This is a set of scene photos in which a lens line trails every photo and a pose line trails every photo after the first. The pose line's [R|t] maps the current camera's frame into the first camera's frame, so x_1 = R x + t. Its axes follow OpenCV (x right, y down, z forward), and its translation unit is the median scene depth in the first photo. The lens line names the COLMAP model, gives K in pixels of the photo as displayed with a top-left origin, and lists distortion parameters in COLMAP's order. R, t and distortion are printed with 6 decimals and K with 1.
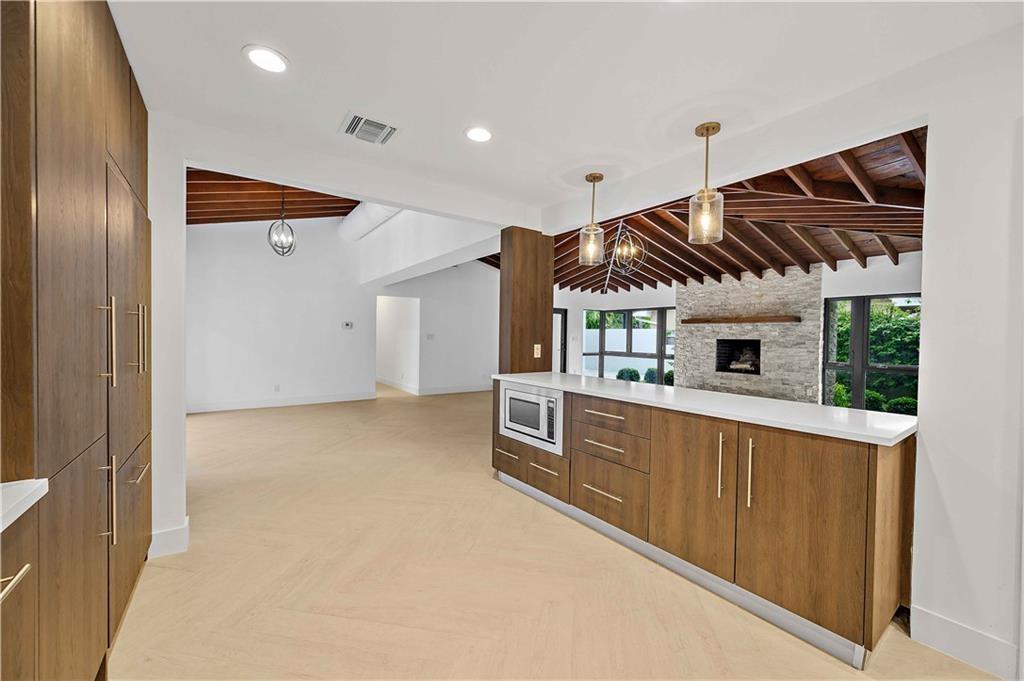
lens RADIAL K [[402.2, 0, 516.6], [0, 402.2, 341.8], [0, 0, 1]] dist [0.001892, 0.000249]
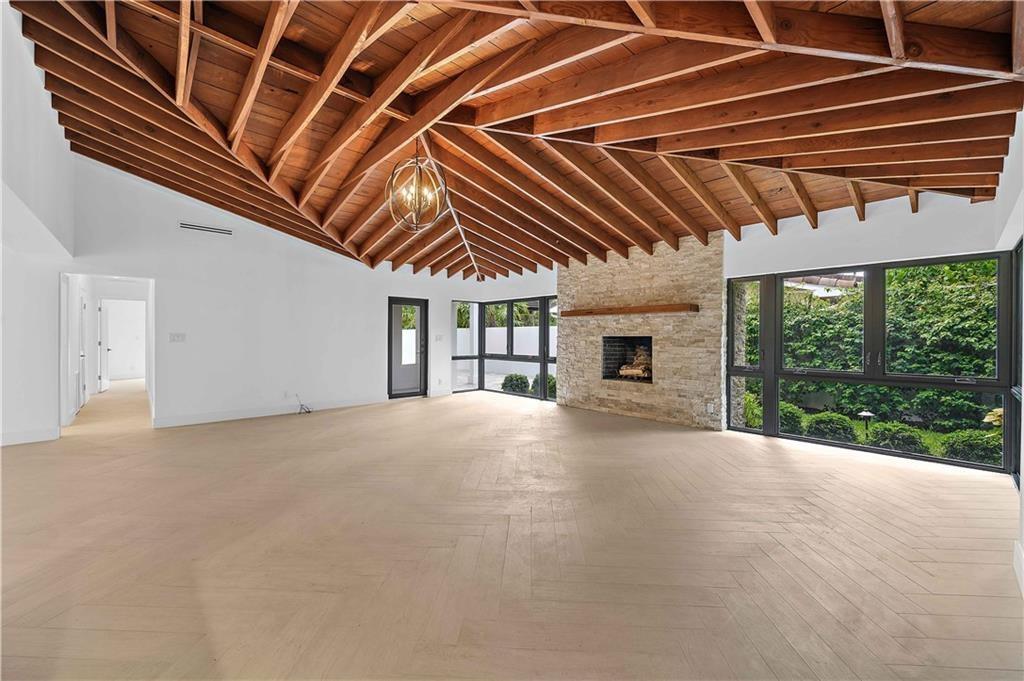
lens RADIAL K [[402.2, 0, 516.8], [0, 402.2, 338.6], [0, 0, 1]] dist [0.001892, 0.000249]
pose [[0.992874, -0.011456, 0.118619, 0.253115], [0.012629, 0.999879, -0.009137, 0.002334], [-0.118500, 0.010570, 0.992898, 0.272773]]
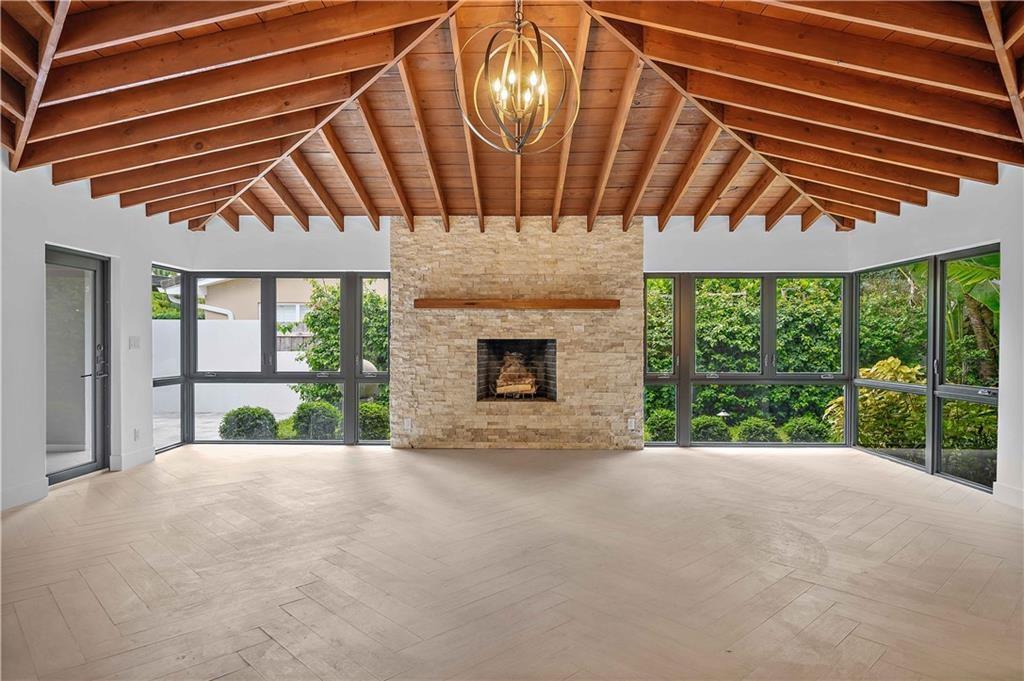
lens RADIAL K [[603.2, 0, 518.3], [0, 603.2, 339.0], [0, 0, 1]] dist [0.003035, -0.001269]
pose [[0.602181, -0.010687, 0.798288, -0.098219], [0.017650, 0.999844, 0.000071, -0.006261], [-0.798165, 0.014047, 0.602275, 0.499905]]
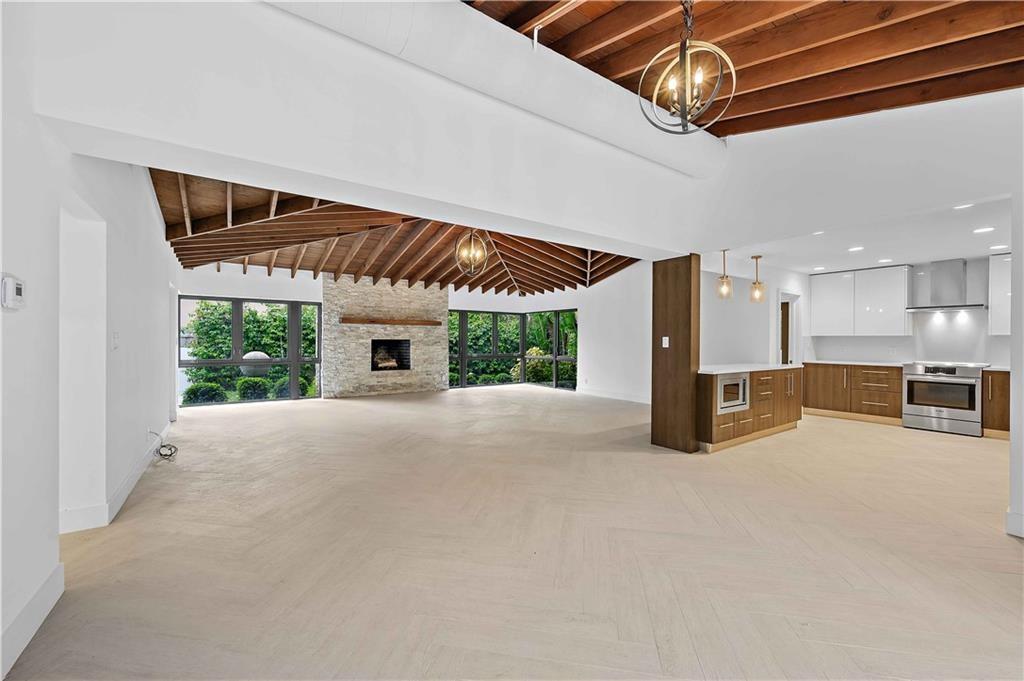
lens RADIAL K [[402.2, 0, 514.6], [0, 402.2, 334.1], [0, 0, 1]] dist [0.001892, 0.000249]
pose [[0.014790, 0.015168, 0.999776, -0.532915], [0.020448, 0.999671, -0.015468, 0.003175], [-0.999682, 0.020672, 0.014475, 0.638660]]
